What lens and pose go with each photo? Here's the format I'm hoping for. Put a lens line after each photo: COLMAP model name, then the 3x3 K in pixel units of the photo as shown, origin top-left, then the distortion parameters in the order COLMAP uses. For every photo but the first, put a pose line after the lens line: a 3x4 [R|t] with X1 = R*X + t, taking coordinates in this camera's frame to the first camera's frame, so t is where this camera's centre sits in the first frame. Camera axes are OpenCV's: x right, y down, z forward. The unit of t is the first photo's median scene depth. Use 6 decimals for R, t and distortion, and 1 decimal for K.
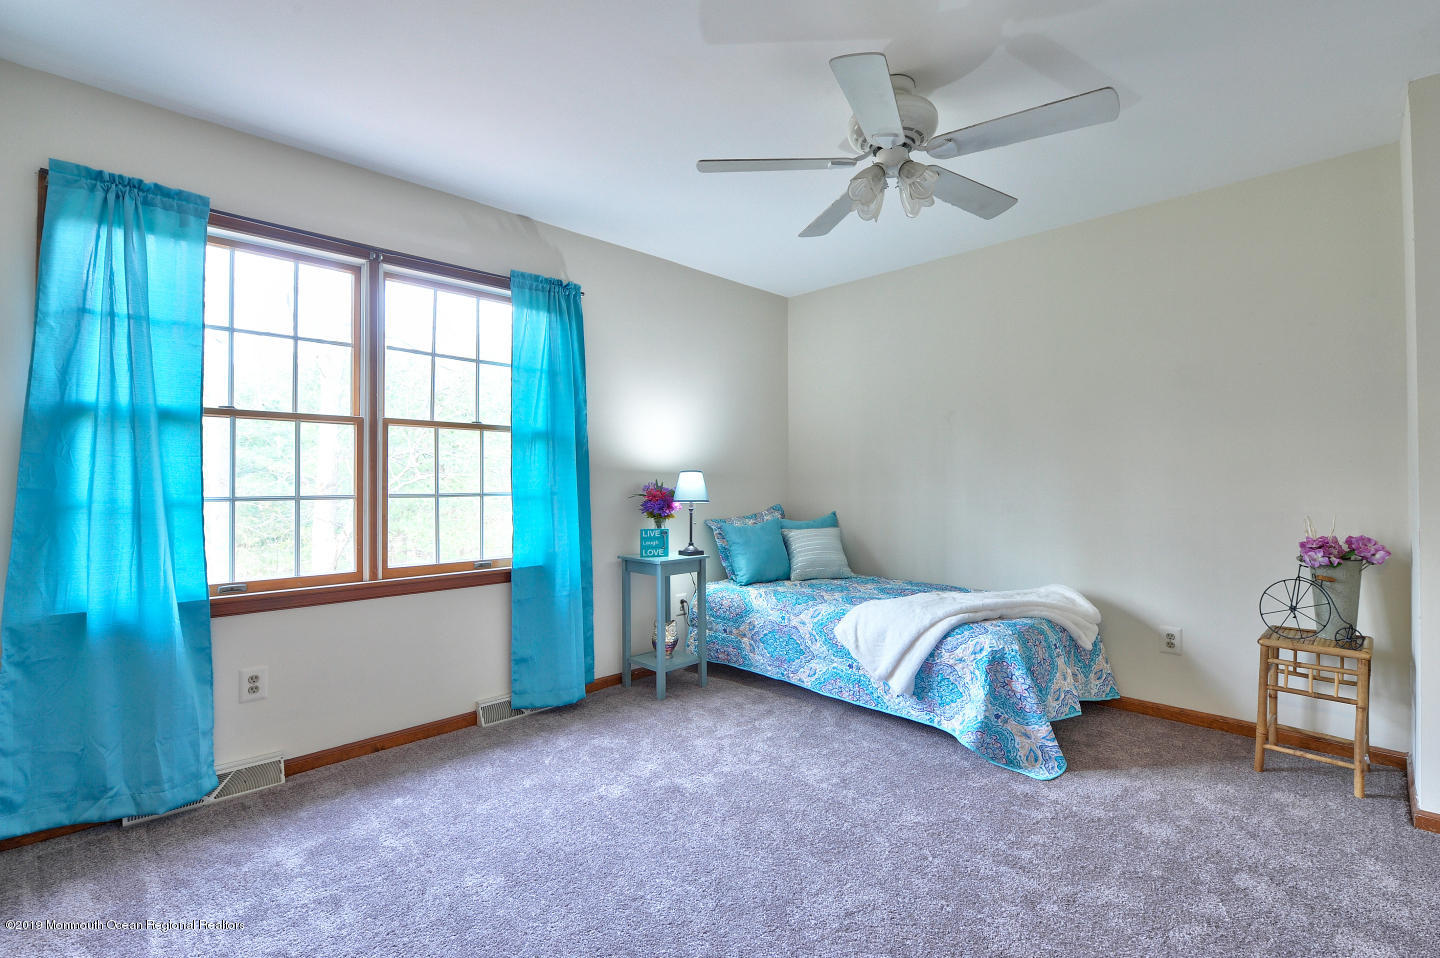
lens RADIAL K [[654.5, 0, 721.3], [0, 654.5, 473.1], [0, 0, 1]] dist [0.001794, 0.000188]
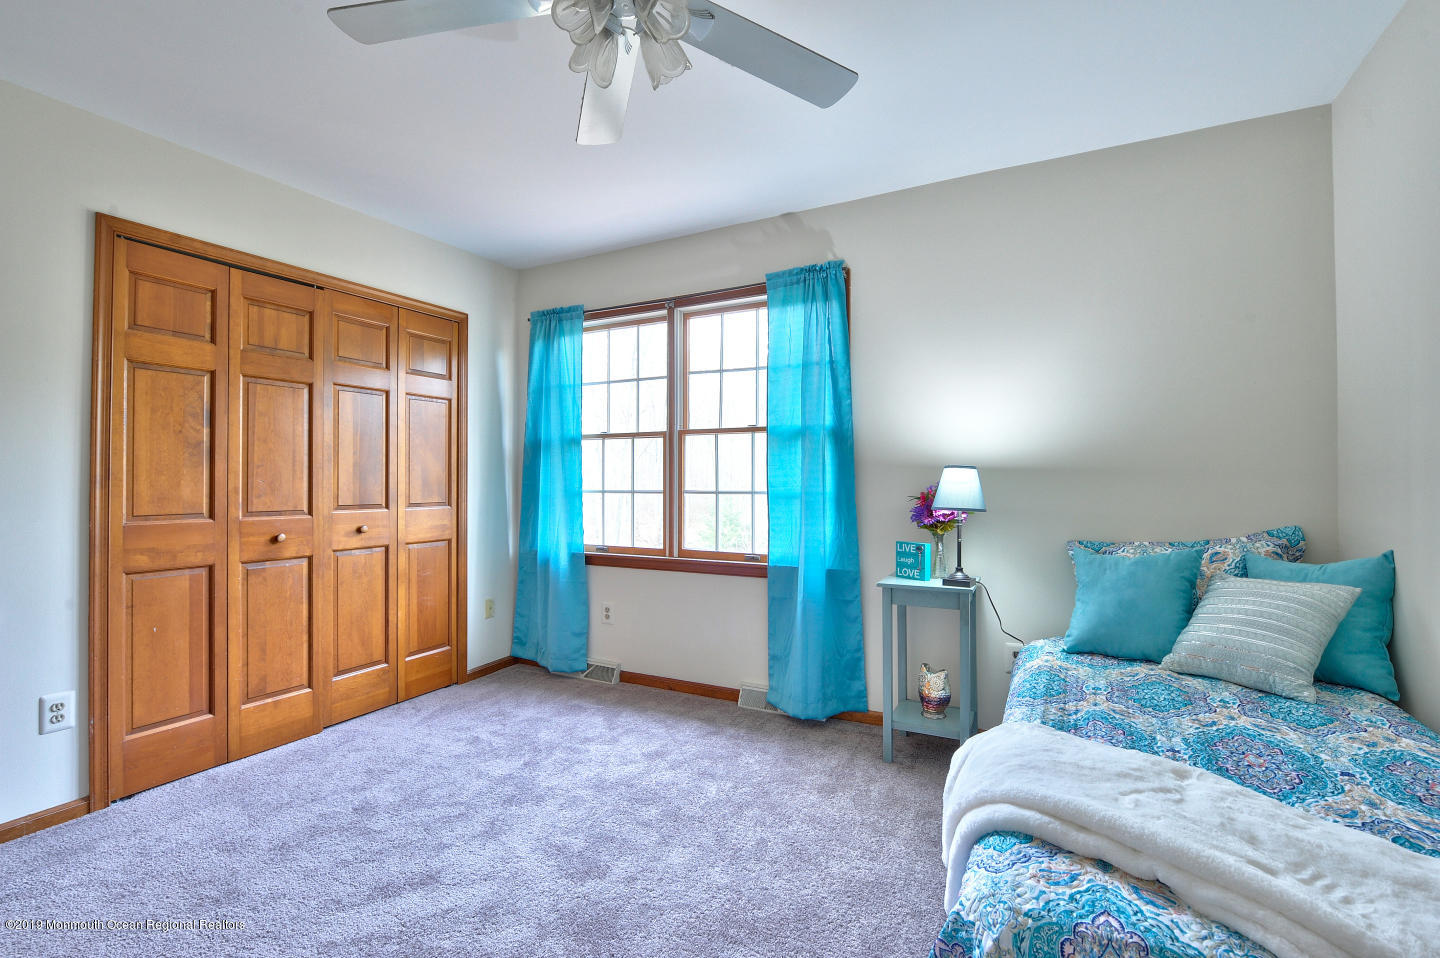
lens RADIAL K [[641.6, 0, 720.0], [0, 641.6, 479.0], [0, 0, 1]] dist [0.000151, 0.000039]
pose [[0.304798, 0.000829, -0.952417, 0.645245], [0.011961, 0.999917, 0.004699, 0.004642], [0.952342, -0.012824, 0.304763, 0.652583]]
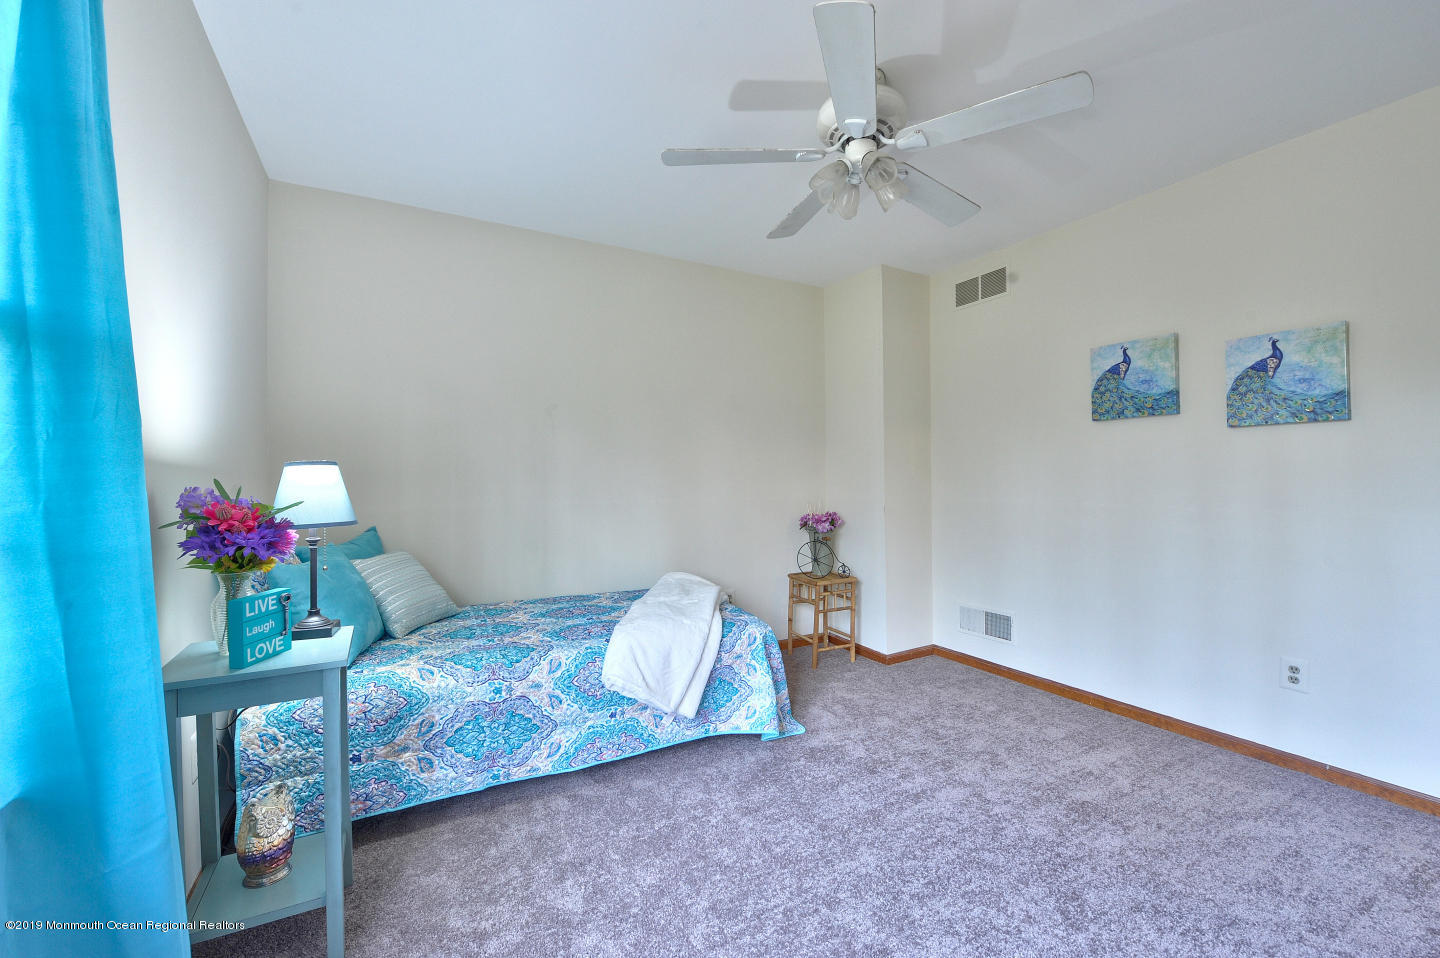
lens RADIAL K [[583.6, 0, 720.0], [0, 583.6, 479.0], [0, 0, 1]] dist [-0.002213, -0.000325]
pose [[0.277730, -0.002695, 0.960655, -0.458780], [0.001279, 0.999996, 0.002435, 0.008758], [-0.960658, 0.000553, 0.277733, 0.704440]]
